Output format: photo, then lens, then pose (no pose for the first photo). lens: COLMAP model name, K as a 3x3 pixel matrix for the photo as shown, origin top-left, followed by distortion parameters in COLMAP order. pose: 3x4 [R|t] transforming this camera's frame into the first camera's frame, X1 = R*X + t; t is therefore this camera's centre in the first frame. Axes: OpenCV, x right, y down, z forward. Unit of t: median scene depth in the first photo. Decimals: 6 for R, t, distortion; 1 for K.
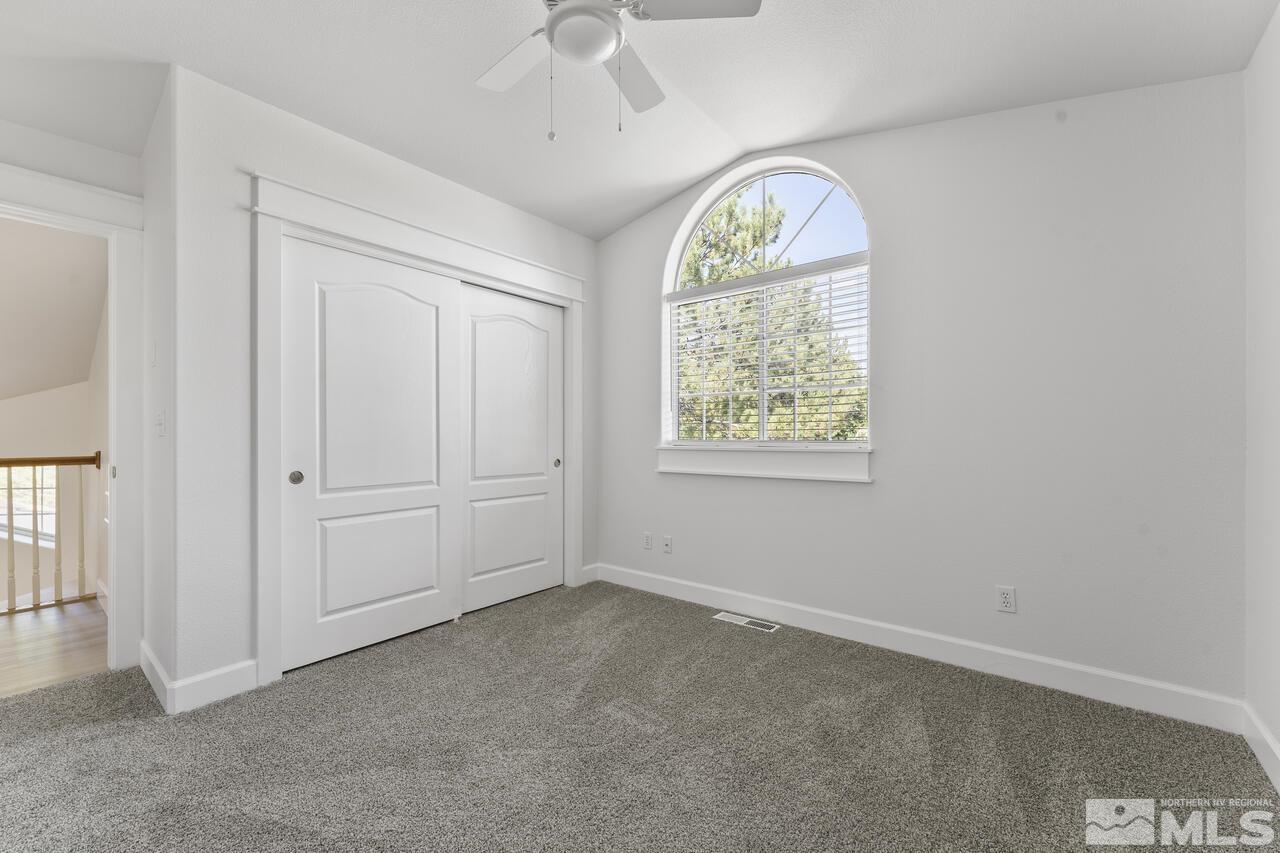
lens RADIAL K [[519.8, 0, 639.4], [0, 519.8, 432.3], [0, 0, 1]] dist [-0.004006, -0.000230]
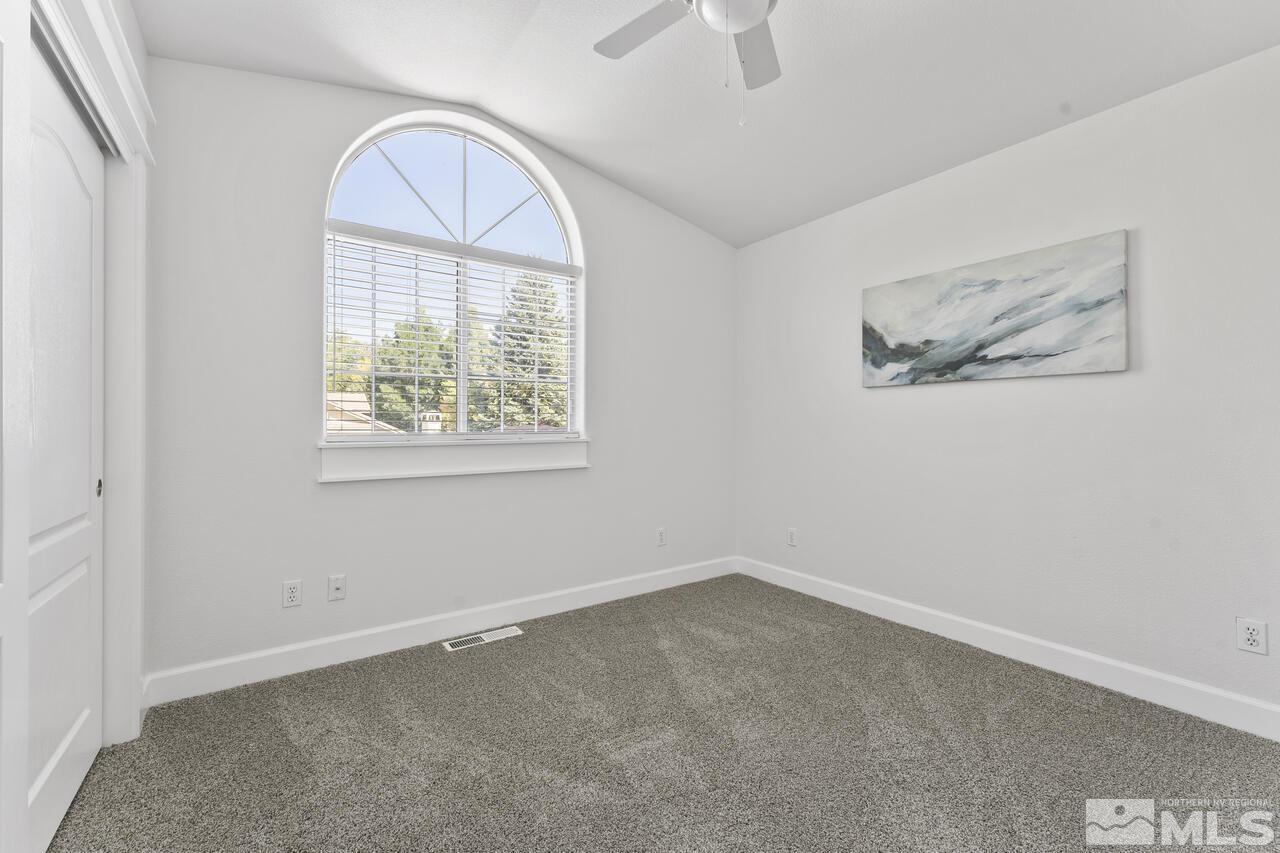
lens RADIAL K [[519.8, 0, 639.1], [0, 519.8, 426.8], [0, 0, 1]] dist [-0.004006, -0.000230]
pose [[0.272810, 0.001265, 0.962067, -0.555680], [0.003025, 0.999993, -0.002173, 0.007874], [-0.962063, 0.003503, 0.272805, 0.489323]]
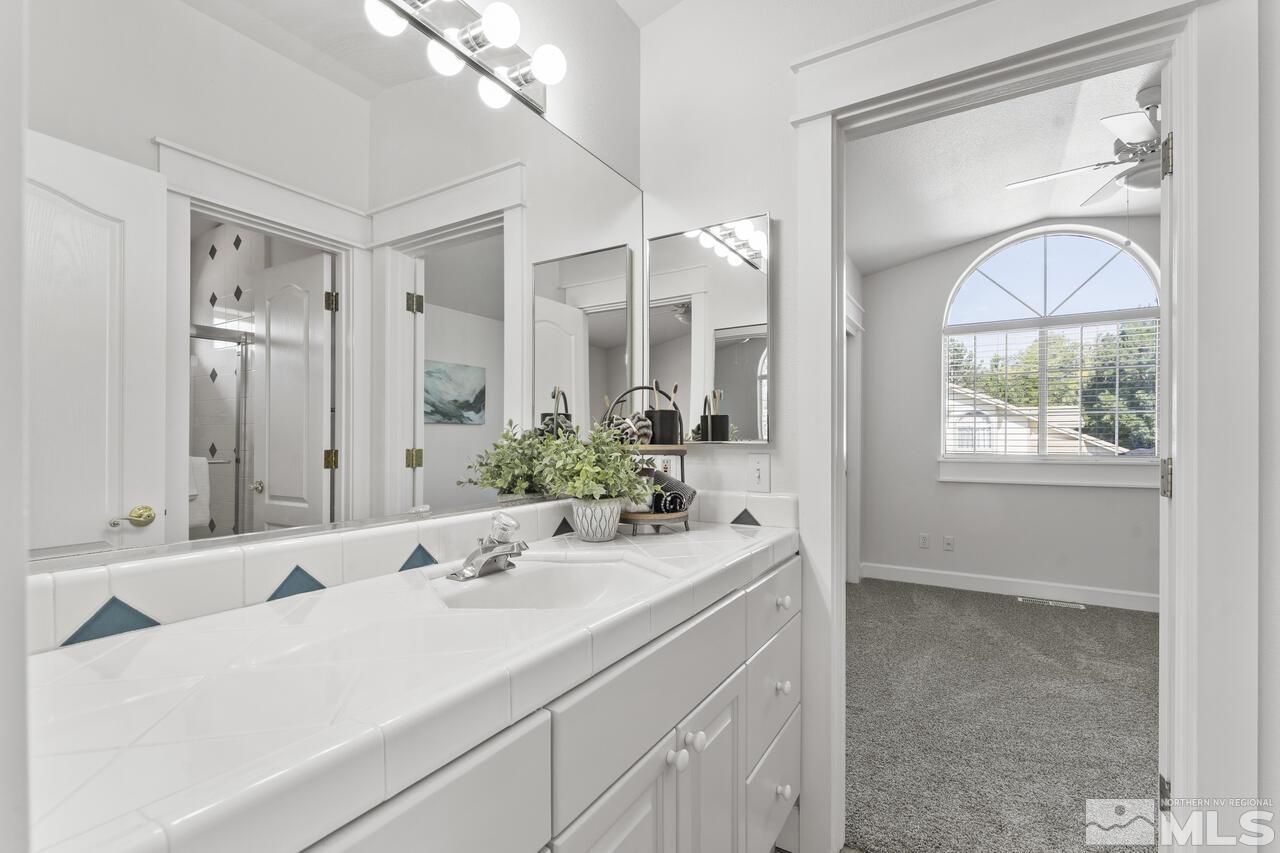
lens RADIAL K [[557.5, 0, 644.4], [0, 557.5, 439.3], [0, 0, 1]] dist [0.002948, 0.000221]
pose [[0.991016, 0.006709, 0.133576, -0.892885], [-0.006040, 0.999967, -0.005409, -0.008443], [-0.133608, 0.004554, 0.991024, -0.170357]]
